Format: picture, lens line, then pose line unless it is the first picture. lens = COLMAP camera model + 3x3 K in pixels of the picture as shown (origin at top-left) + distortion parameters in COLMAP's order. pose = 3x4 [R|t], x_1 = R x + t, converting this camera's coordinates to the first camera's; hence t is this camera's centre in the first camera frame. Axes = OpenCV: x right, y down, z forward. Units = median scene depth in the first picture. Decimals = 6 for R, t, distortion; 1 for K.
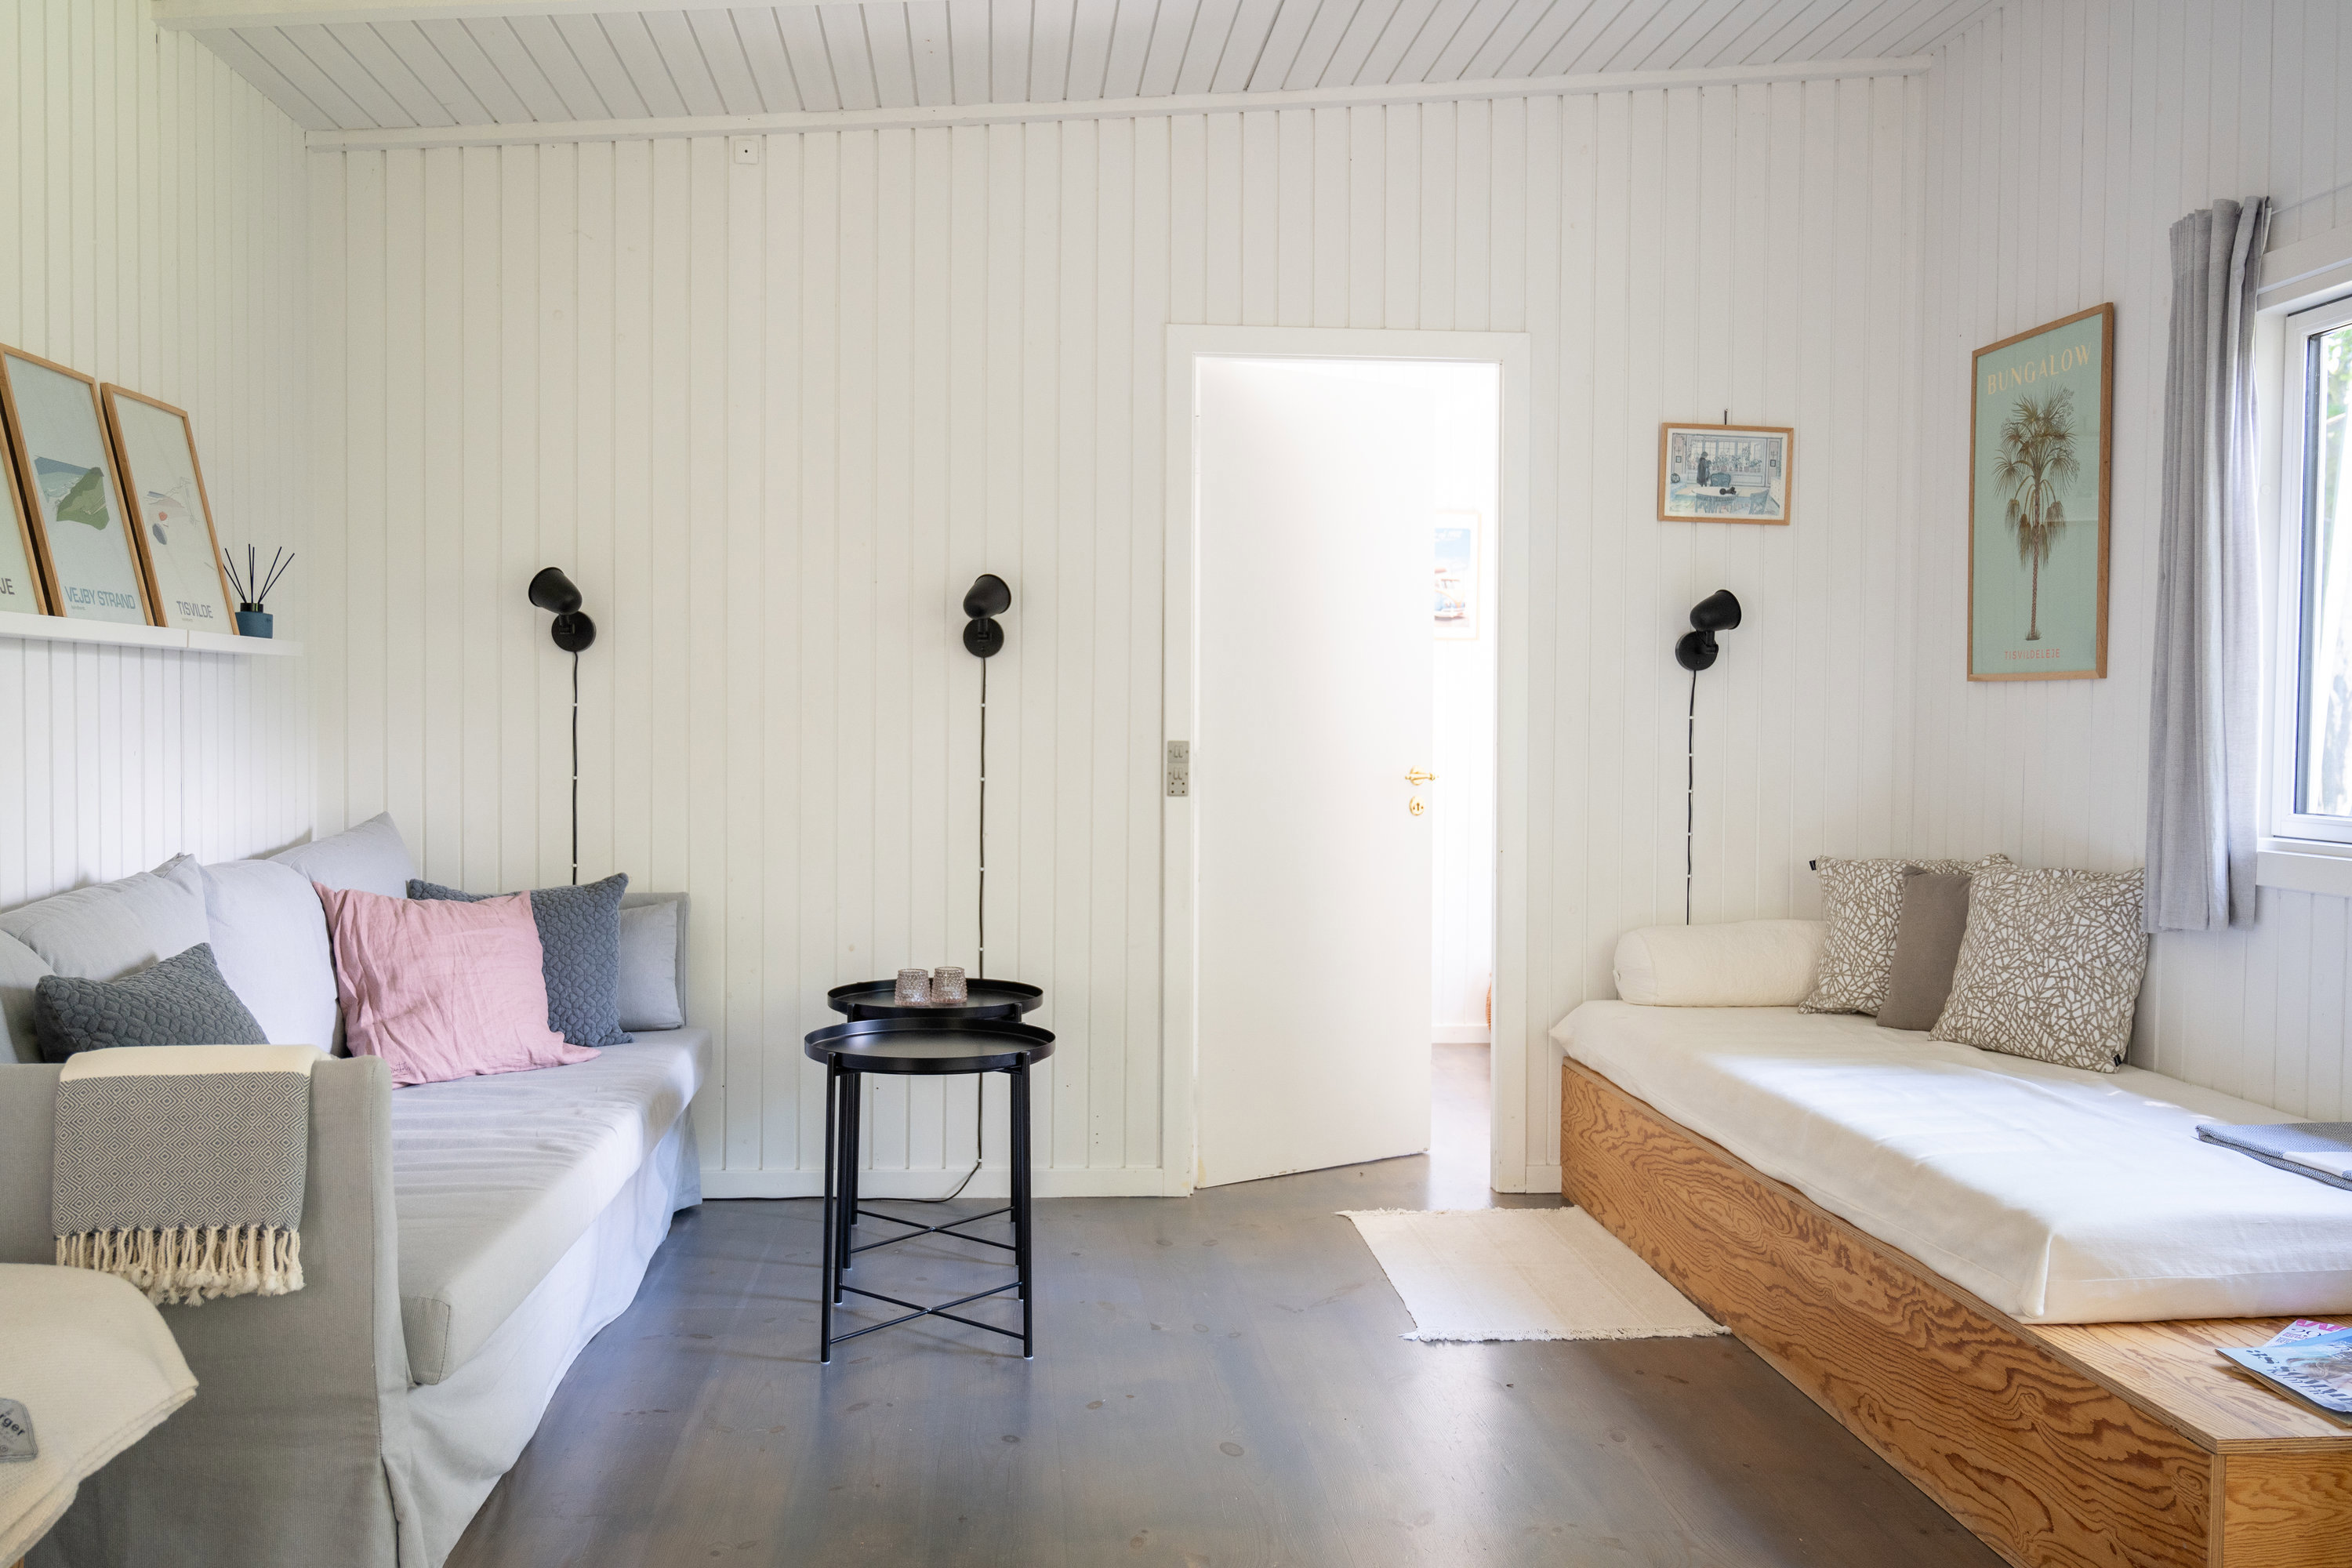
lens RADIAL K [[2028.1, 0, 1174.9], [0, 2028.1, 780.9], [0, 0, 1]] dist [-0.008525, 0.018871]
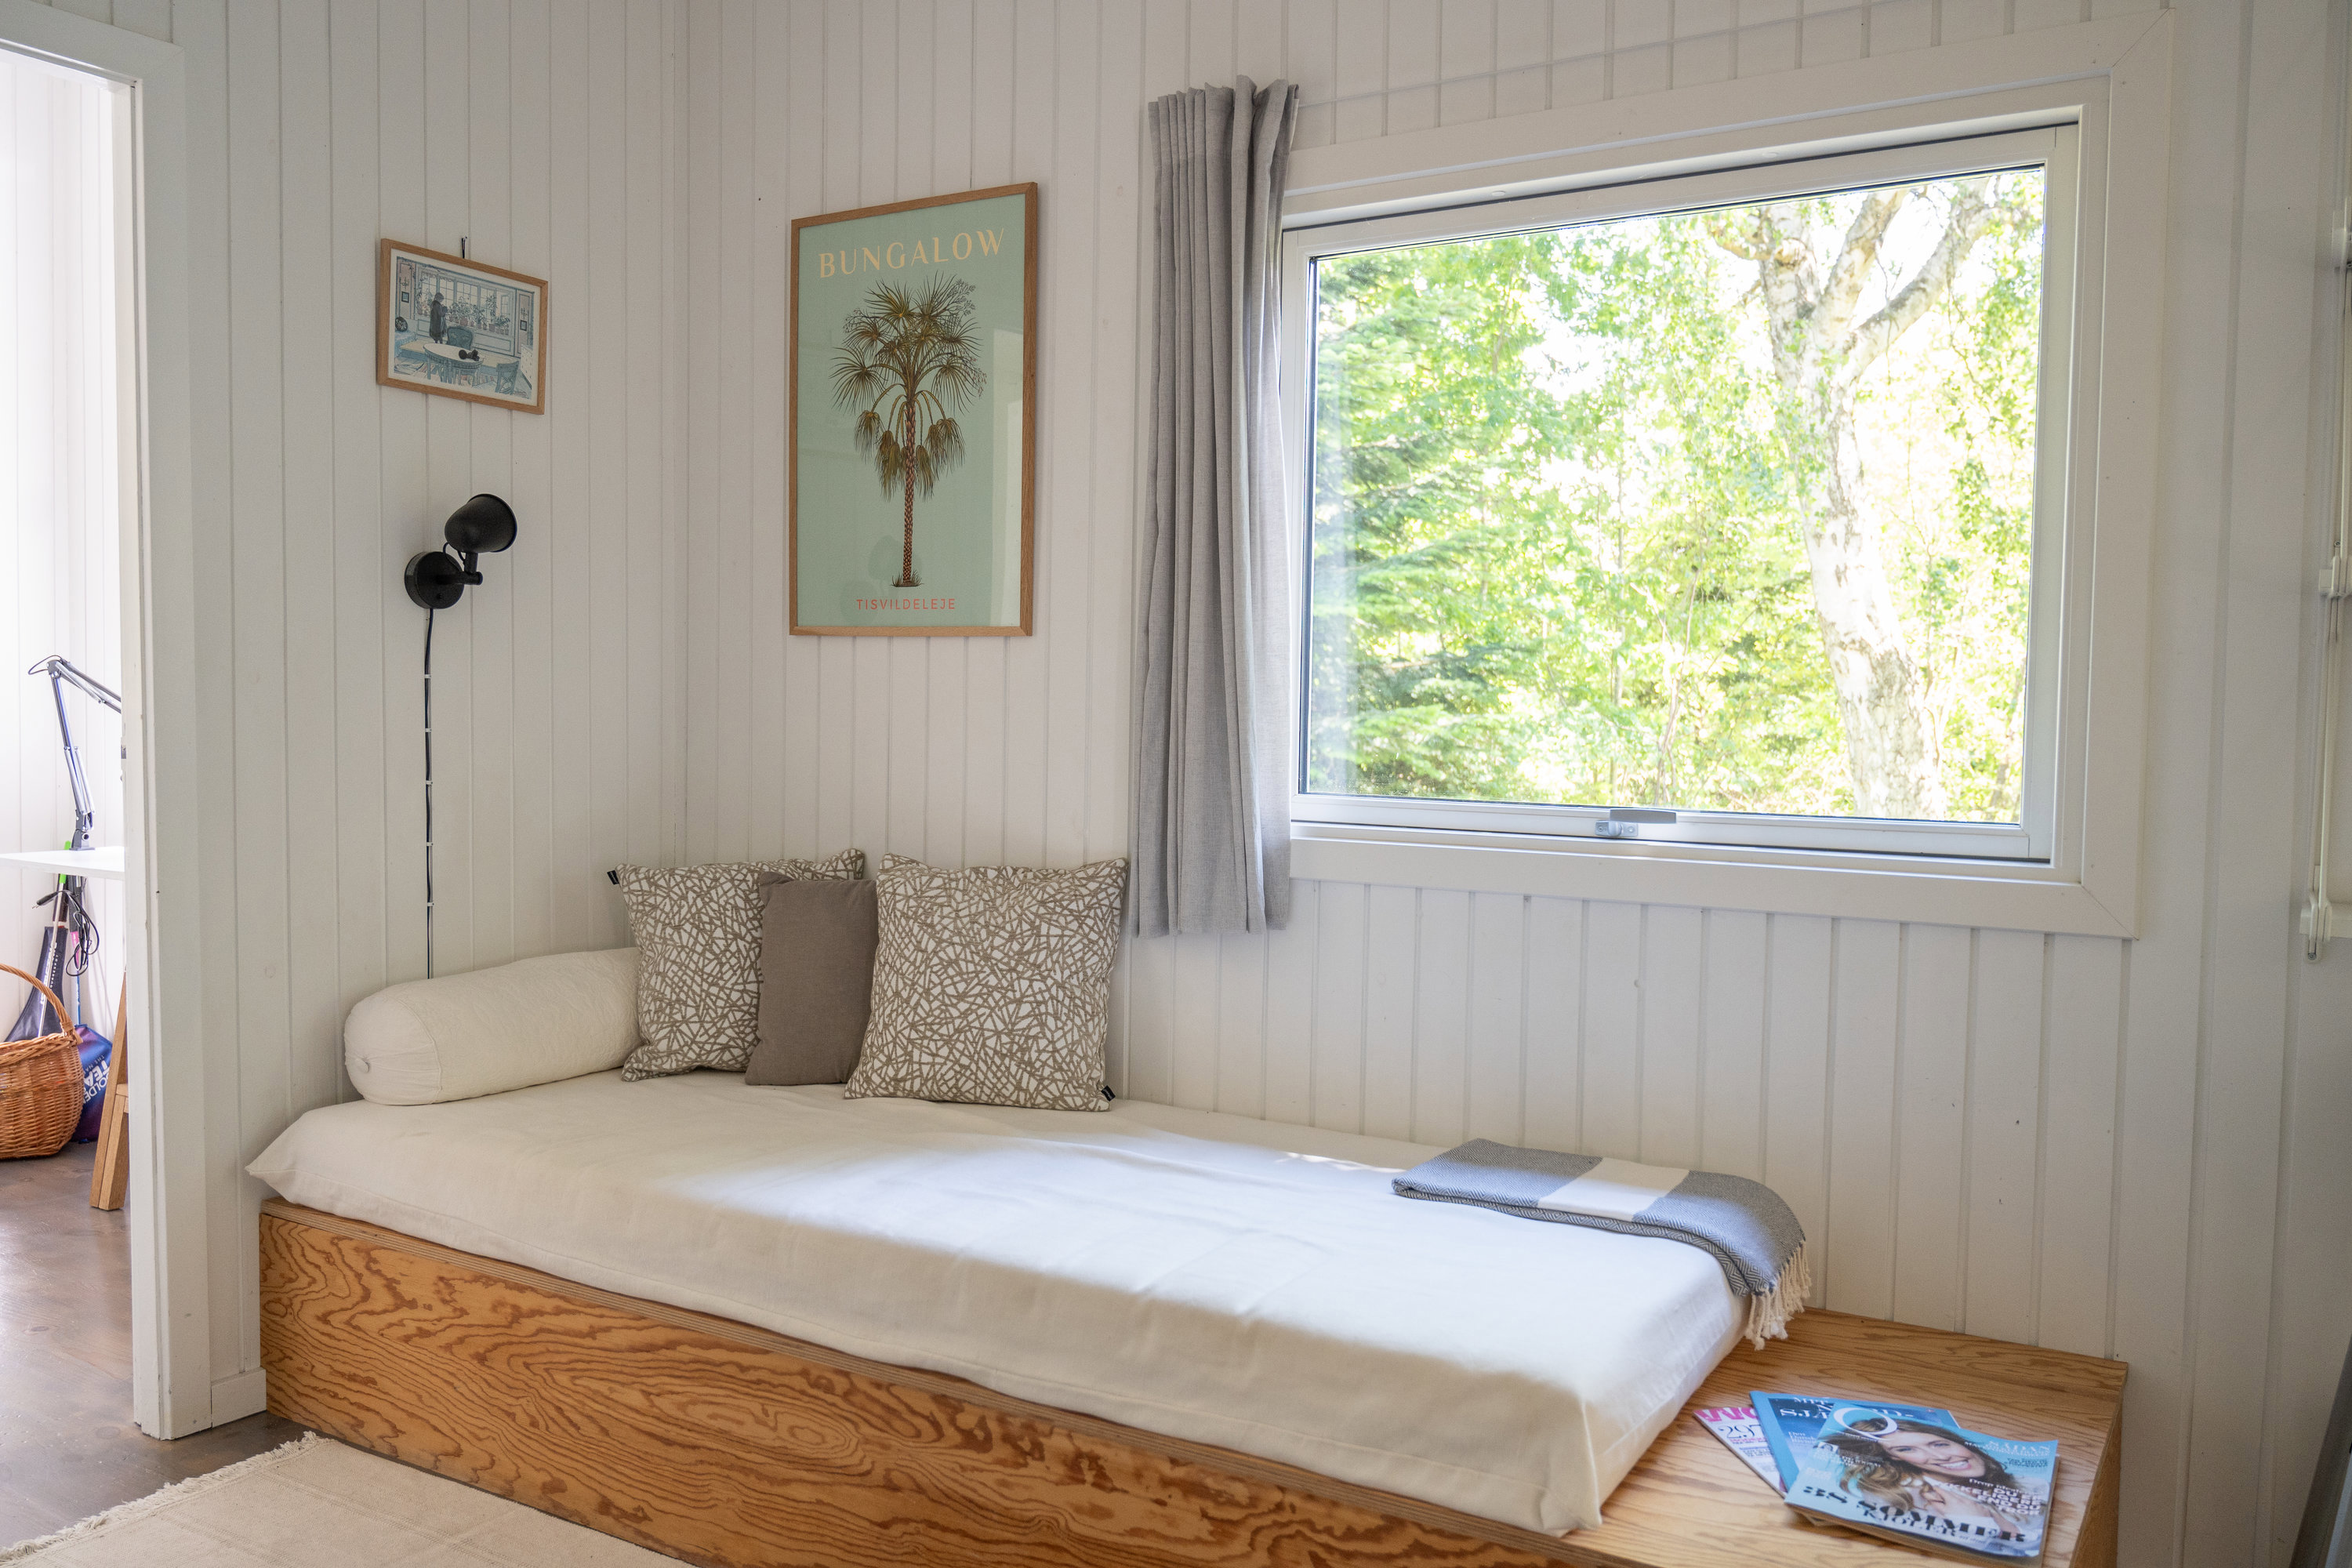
lens RADIAL K [[1853.6, 0, 1177.5], [0, 1853.6, 787.4], [0, 0, 1]] dist [-0.007076, -0.002734]
pose [[0.595521, -0.037723, 0.802454, -0.120819], [0.013432, 0.999225, 0.037005, -0.015732], [-0.803228, -0.011259, 0.595566, 0.492763]]
